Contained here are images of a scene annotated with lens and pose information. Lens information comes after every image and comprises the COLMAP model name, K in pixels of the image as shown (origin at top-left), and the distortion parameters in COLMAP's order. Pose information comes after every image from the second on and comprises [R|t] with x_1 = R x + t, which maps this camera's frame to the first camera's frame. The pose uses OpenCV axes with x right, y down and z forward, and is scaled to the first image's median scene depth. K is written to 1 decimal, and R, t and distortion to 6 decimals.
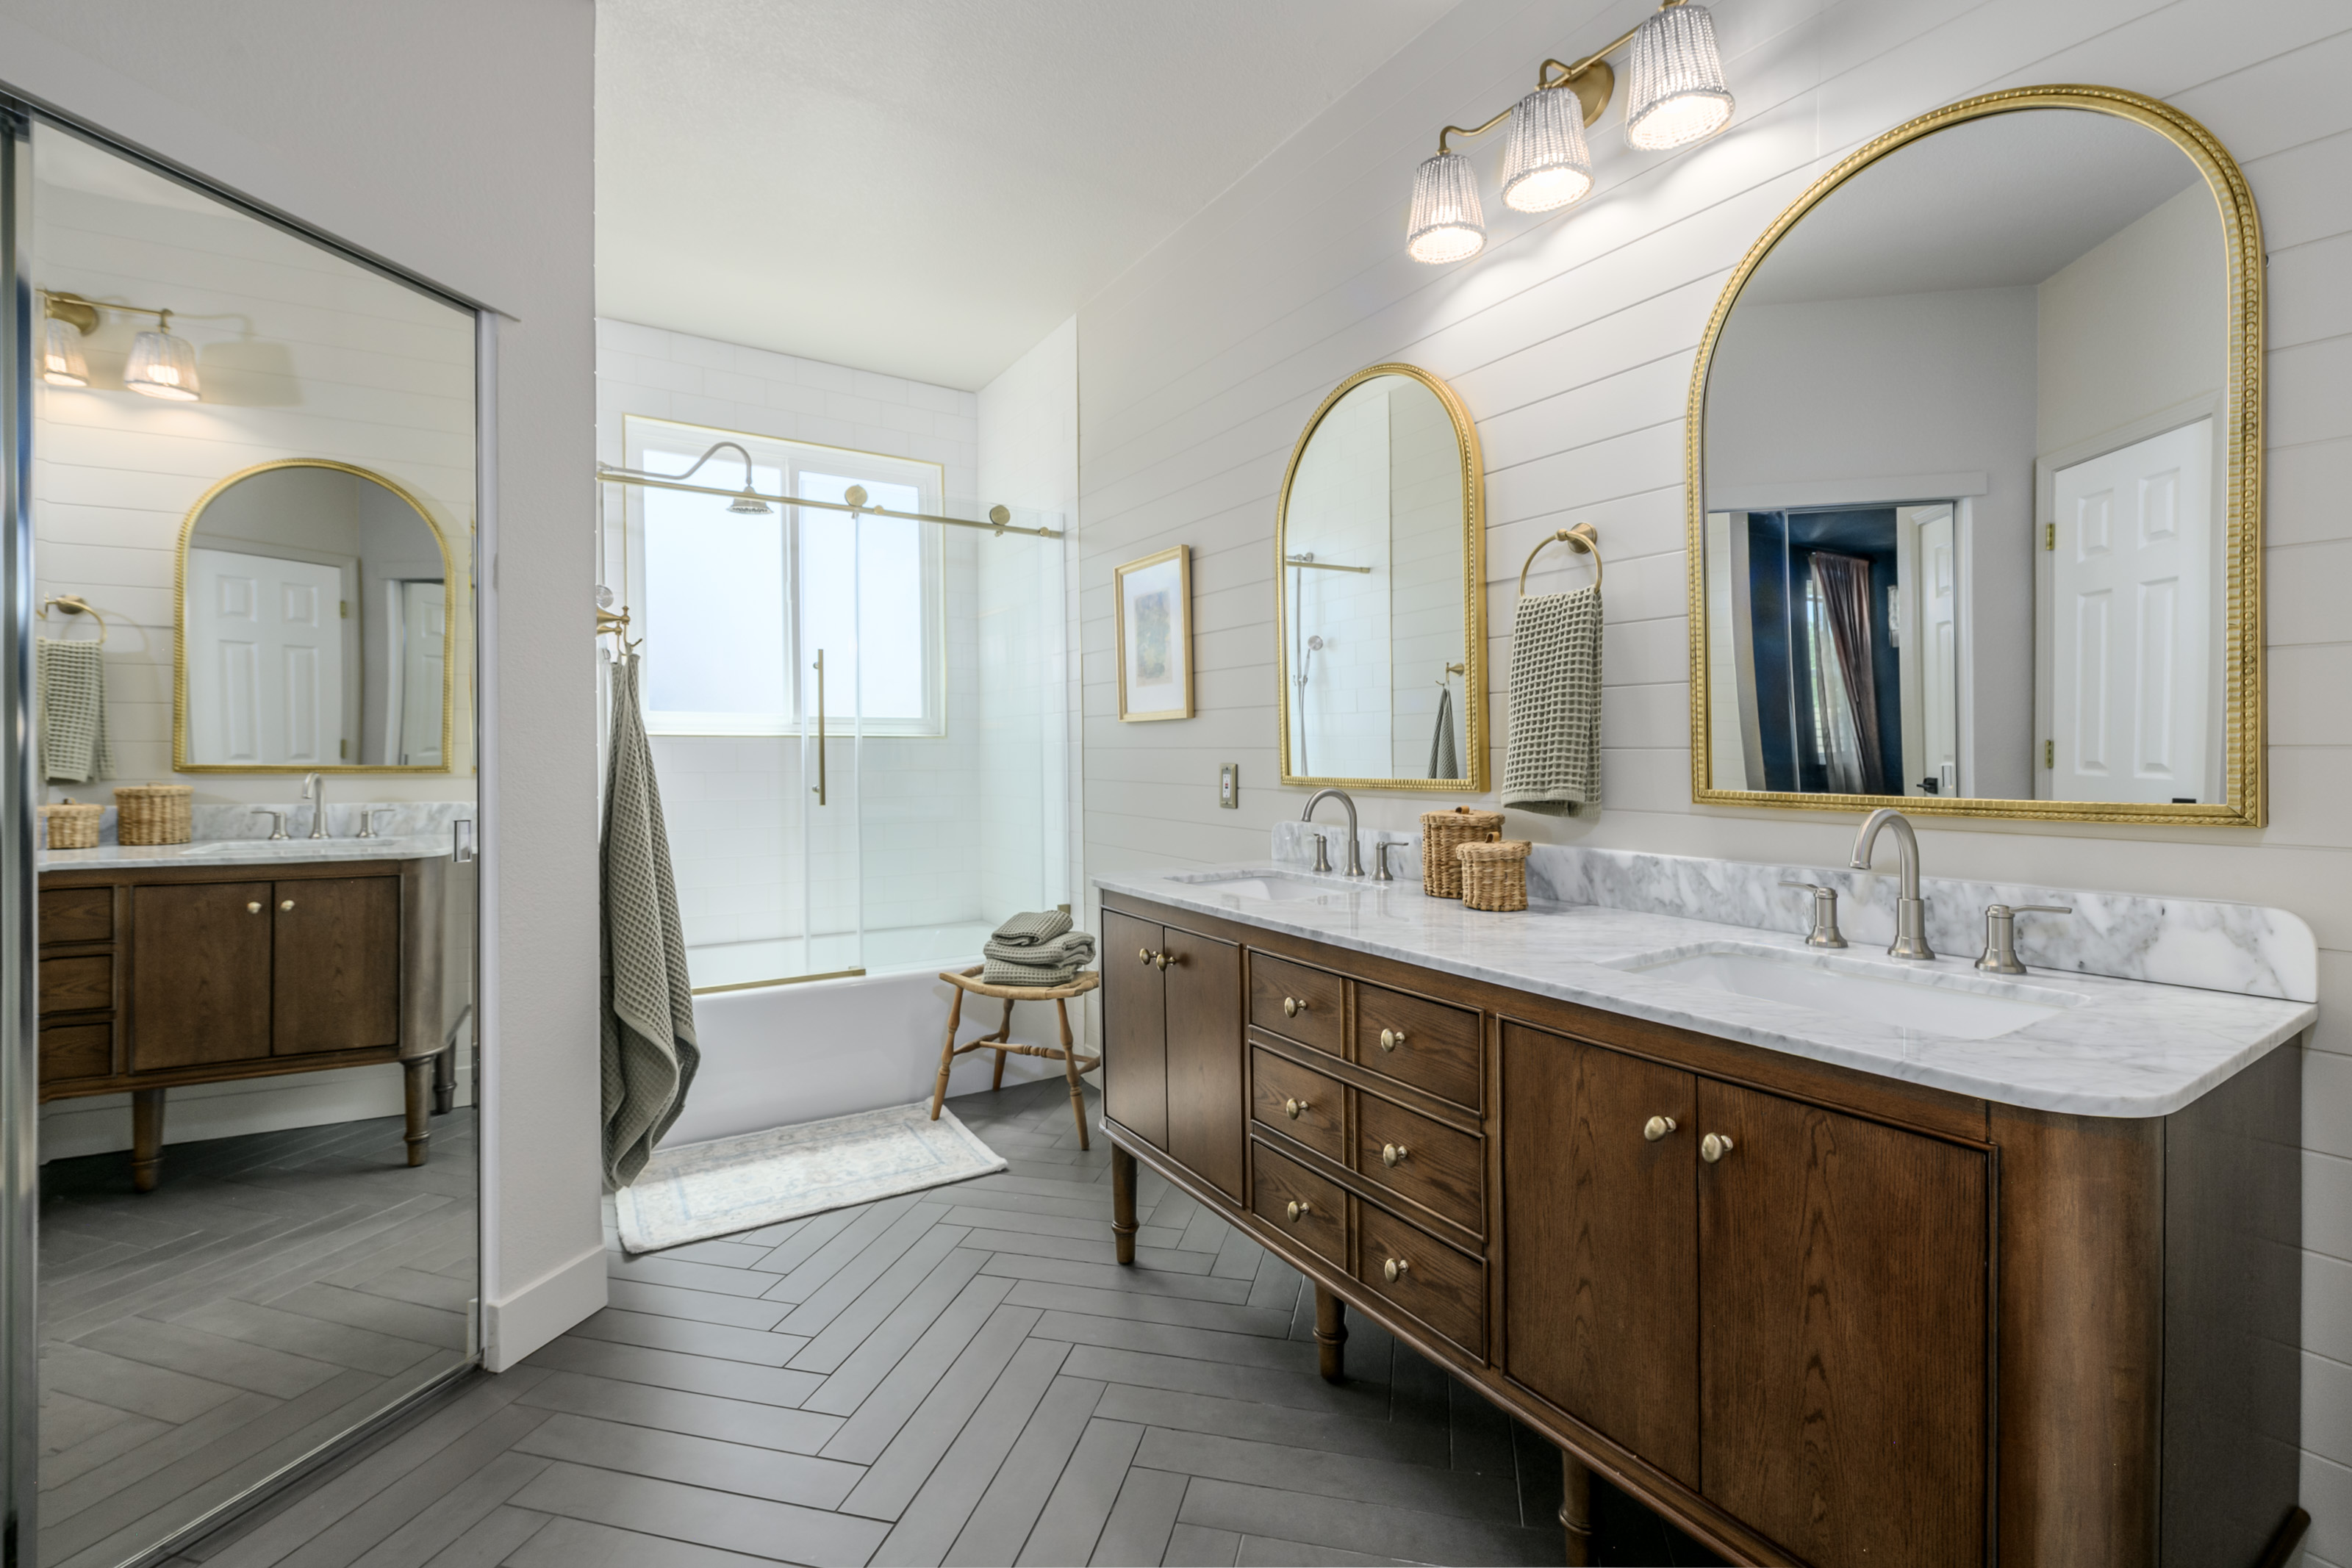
lens RADIAL K [[981.9, 0, 1181.1], [0, 981.9, 755.4], [0, 0, 1]] dist [-0.002038, -0.005663]
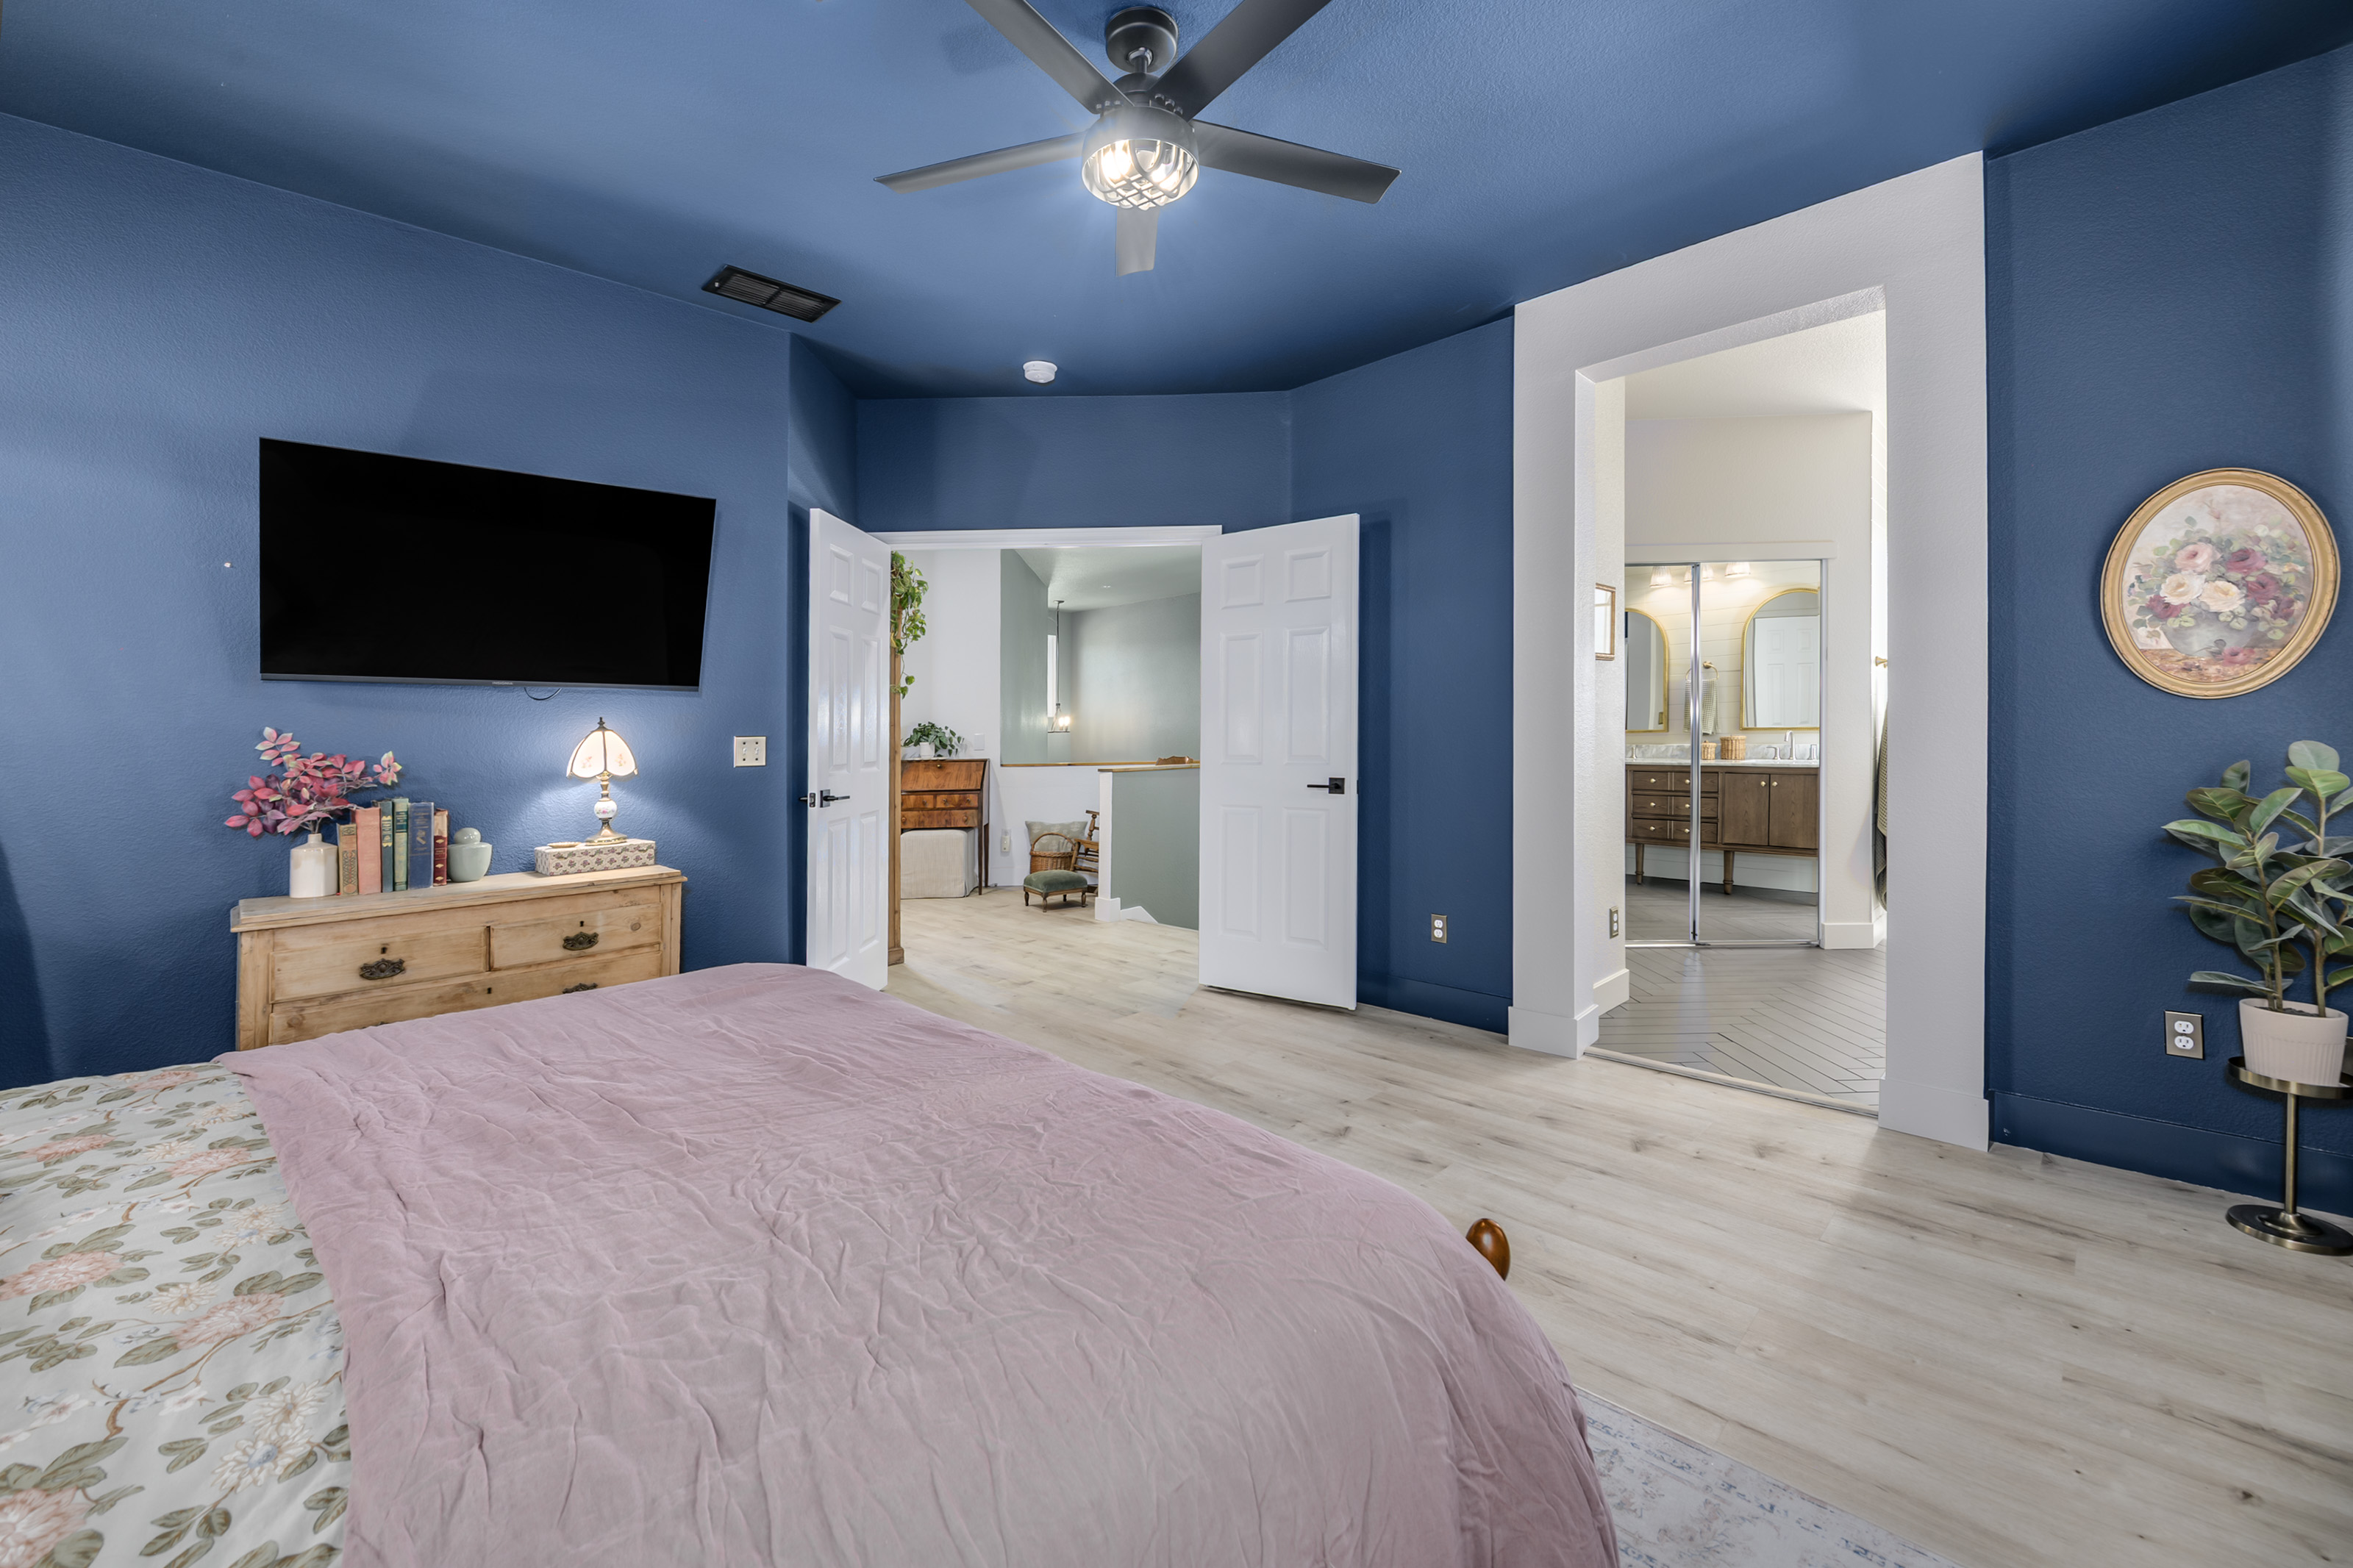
lens RADIAL K [[959.2, 0, 1168.5], [0, 959.2, 733.3], [0, 0, 1]] dist [-0.011927, -0.000425]
pose [[0.206685, 0.004462, -0.978397, 1.071855], [0.004334, 0.999976, 0.005476, 0.008931], [0.978398, -0.005372, 0.206661, -0.942809]]
